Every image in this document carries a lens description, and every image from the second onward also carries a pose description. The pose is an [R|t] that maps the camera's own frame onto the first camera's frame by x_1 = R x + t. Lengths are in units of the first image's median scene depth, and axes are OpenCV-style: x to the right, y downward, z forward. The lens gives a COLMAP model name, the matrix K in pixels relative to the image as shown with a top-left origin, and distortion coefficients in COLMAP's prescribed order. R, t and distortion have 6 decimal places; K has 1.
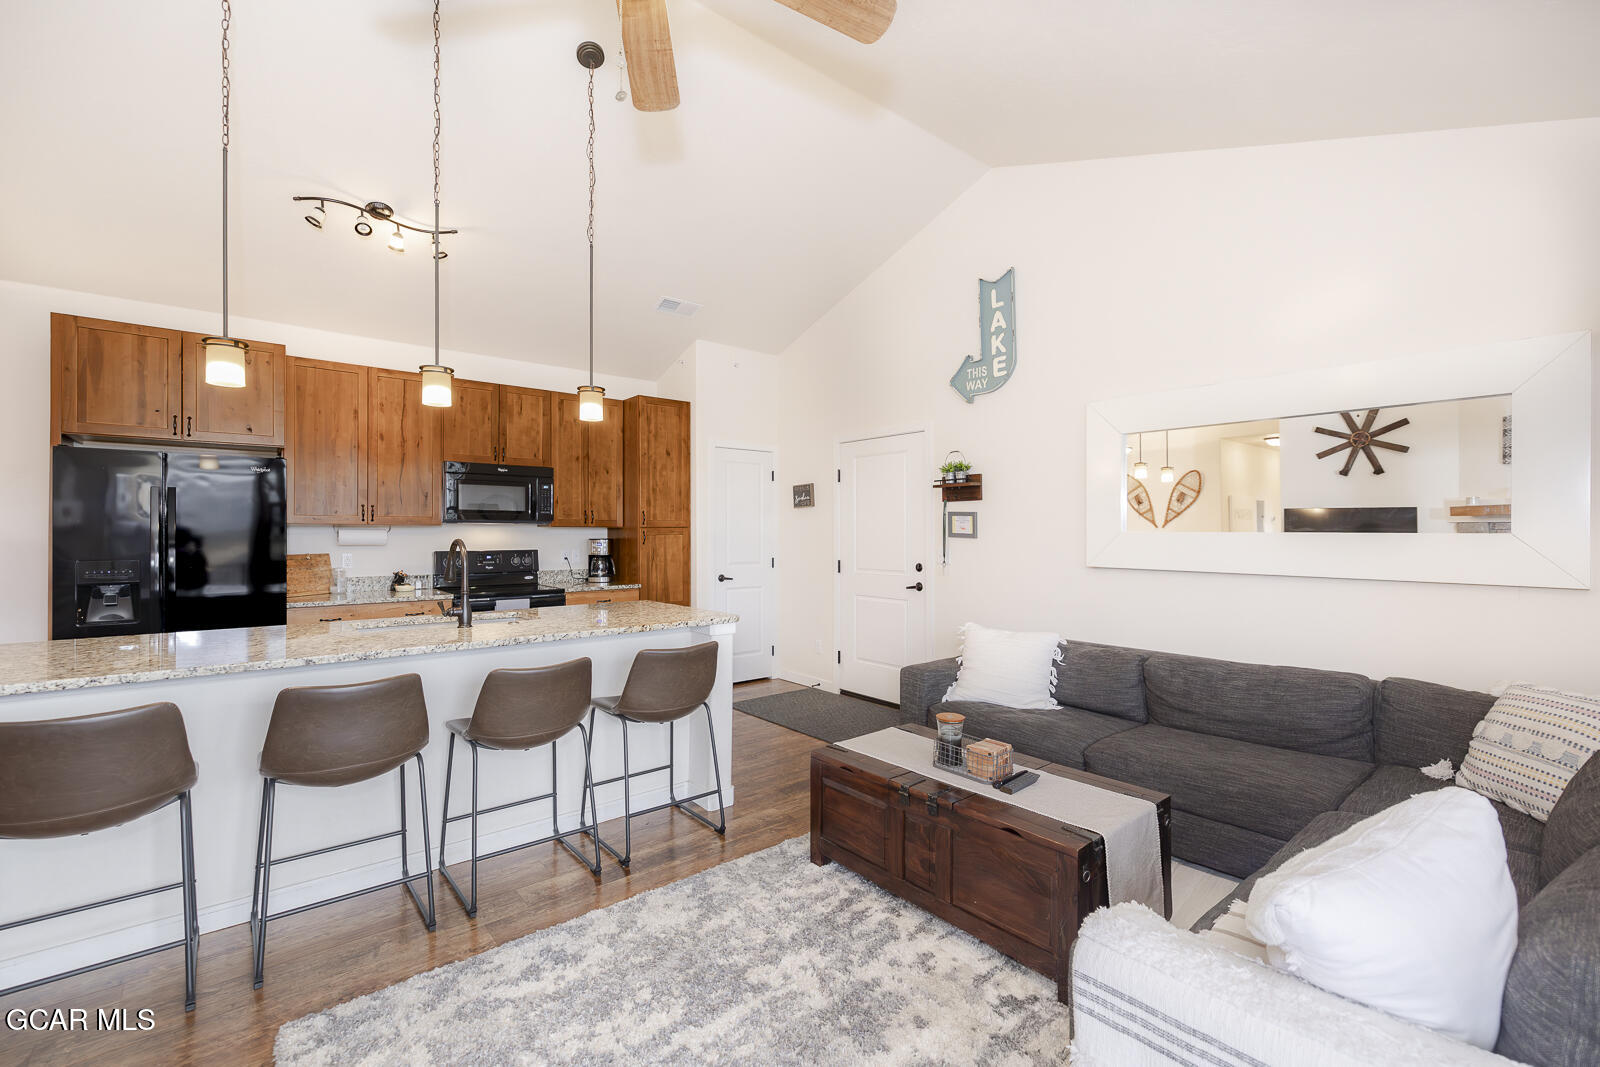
lens RADIAL K [[694.6, 0, 806.0], [0, 694.6, 531.1], [0, 0, 1]] dist [0.001017, -0.000064]
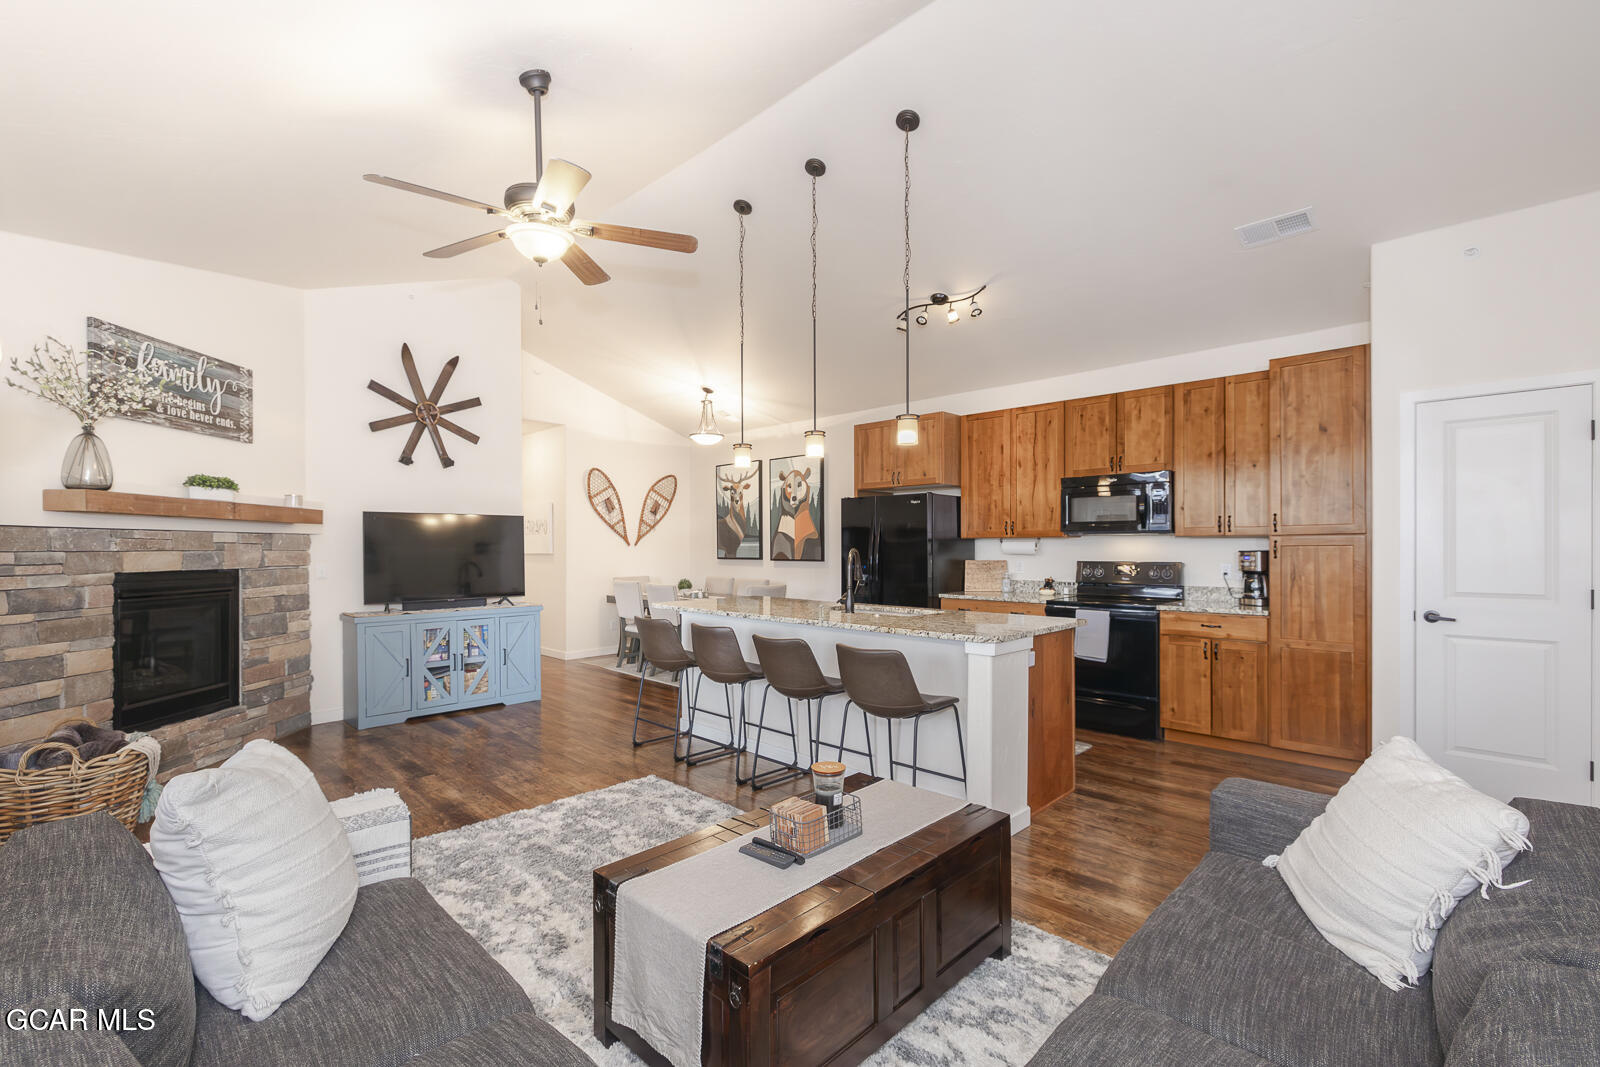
lens RADIAL K [[699.6, 0, 774.9], [0, 699.6, 548.6], [0, 0, 1]] dist [0.002641, 0.000347]
pose [[0.073726, 0.003536, -0.997272, 0.564424], [0.004140, 0.999984, 0.003852, 0.004074], [0.997270, -0.004412, 0.073711, 0.486141]]
